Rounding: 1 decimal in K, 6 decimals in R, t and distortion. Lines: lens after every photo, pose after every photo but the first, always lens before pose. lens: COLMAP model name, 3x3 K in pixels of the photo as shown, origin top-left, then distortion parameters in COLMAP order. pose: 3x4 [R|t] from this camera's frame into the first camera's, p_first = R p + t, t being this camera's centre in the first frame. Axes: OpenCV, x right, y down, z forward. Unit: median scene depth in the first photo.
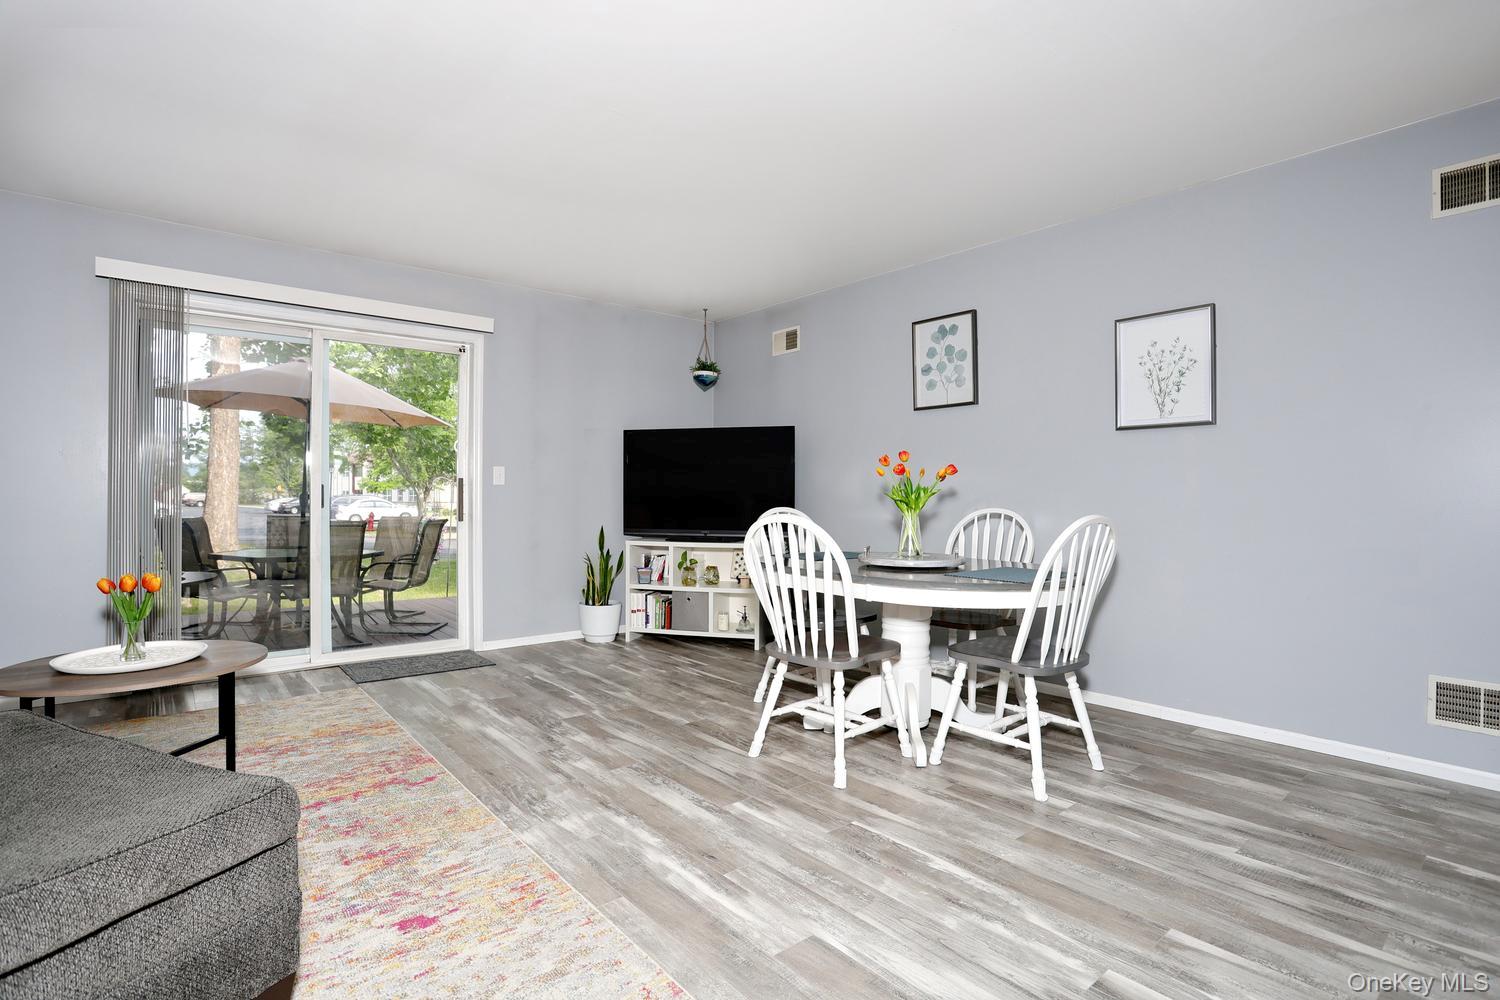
lens RADIAL K [[731.9, 0, 744.2], [0, 731.9, 496.4], [0, 0, 1]] dist [-0.050494, 0.000479]
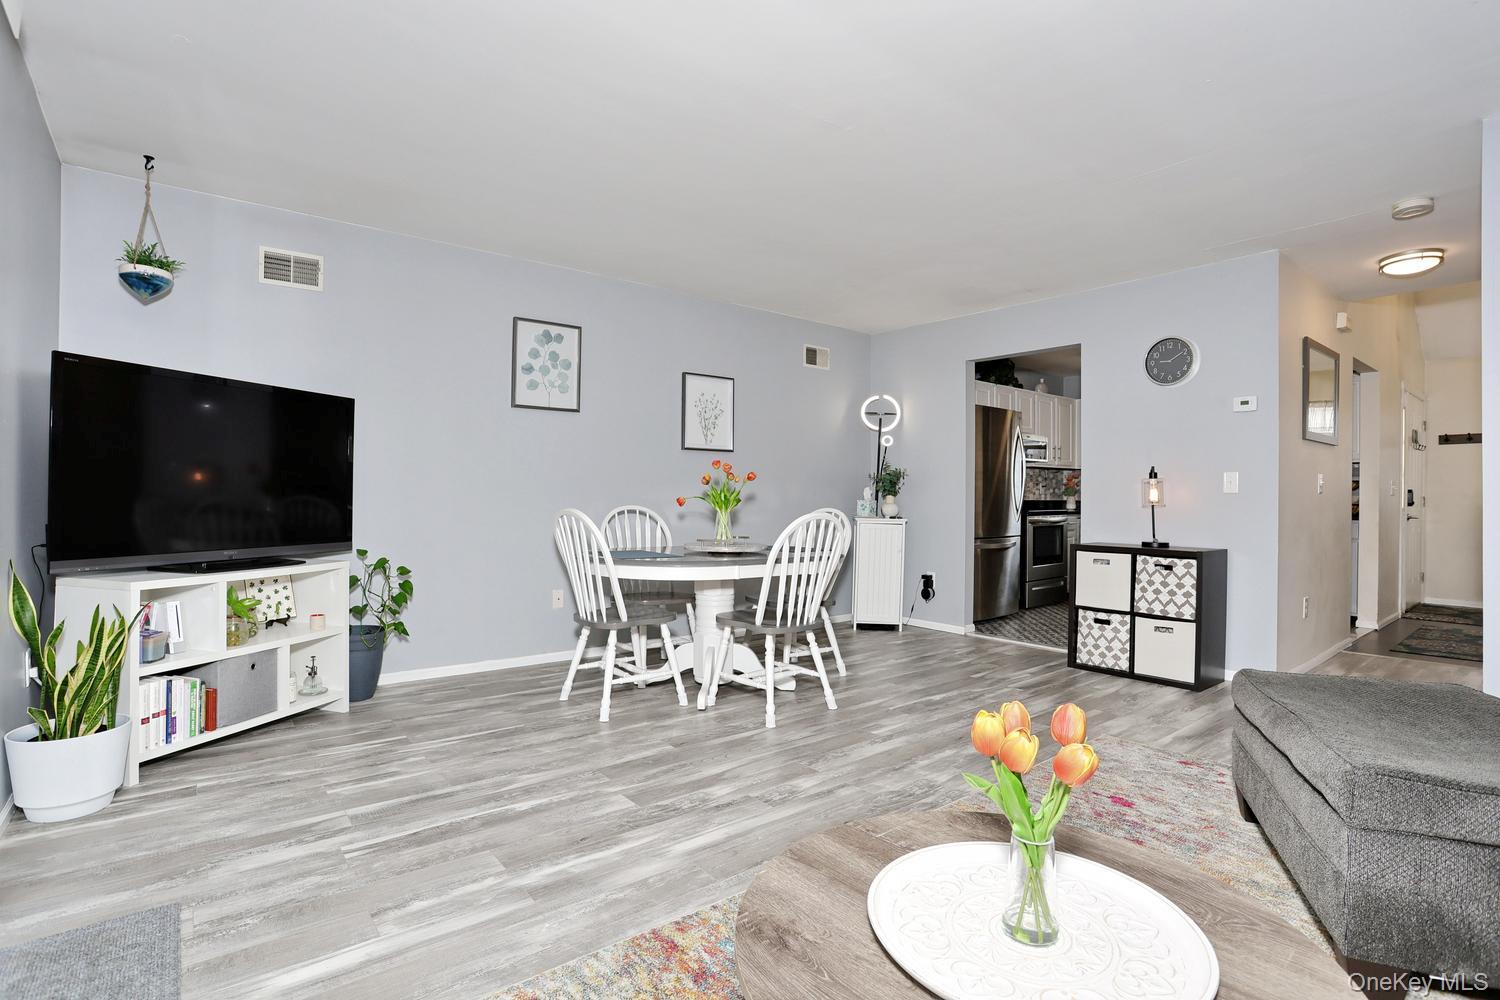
lens RADIAL K [[731.9, 0, 742.6], [0, 731.9, 498.2], [0, 0, 1]] dist [-0.050494, 0.000479]
pose [[0.019298, -0.012180, 0.999740, -0.977437], [-0.011673, 0.999855, 0.012406, -0.014257], [-0.999746, -0.011910, 0.019153, 0.888402]]
